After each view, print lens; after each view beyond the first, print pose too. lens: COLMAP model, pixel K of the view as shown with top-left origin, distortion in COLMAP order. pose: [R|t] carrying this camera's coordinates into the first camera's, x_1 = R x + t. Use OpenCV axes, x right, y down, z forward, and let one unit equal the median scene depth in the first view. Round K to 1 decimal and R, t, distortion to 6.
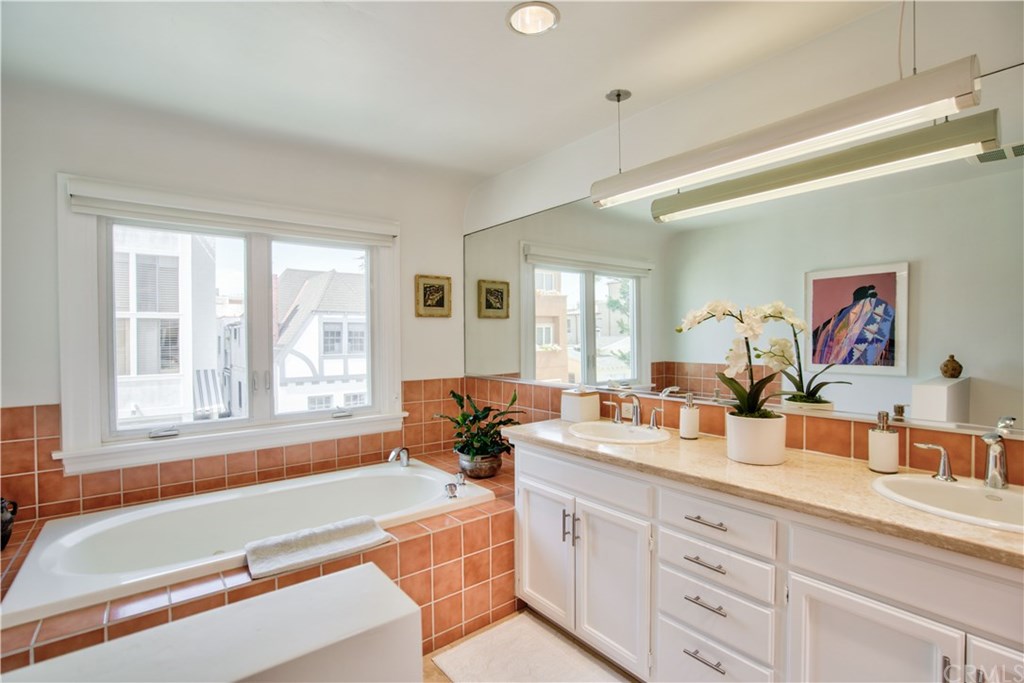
lens RADIAL K [[468.4, 0, 511.8], [0, 468.4, 340.4], [0, 0, 1]] dist [-0.031576, 0.009236]
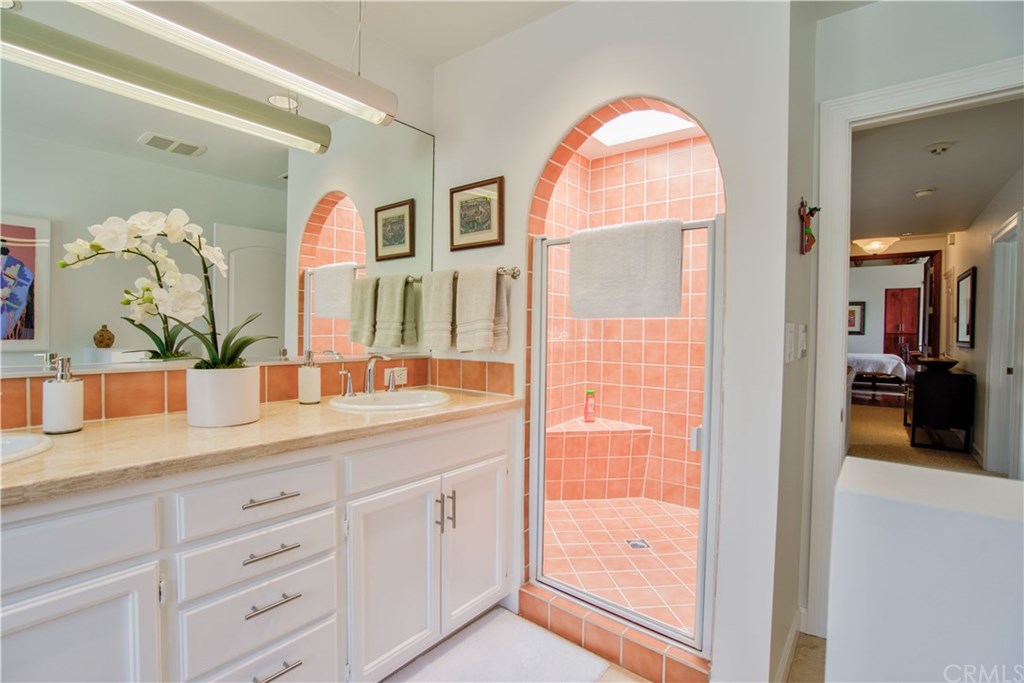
lens RADIAL K [[468.4, 0, 506.3], [0, 468.4, 338.8], [0, 0, 1]] dist [-0.031576, 0.009236]
pose [[-0.197827, -0.011468, 0.980170, -0.378165], [0.001167, 0.999928, 0.011935, 0.102468], [-0.980236, 0.003505, -0.197799, 0.691182]]
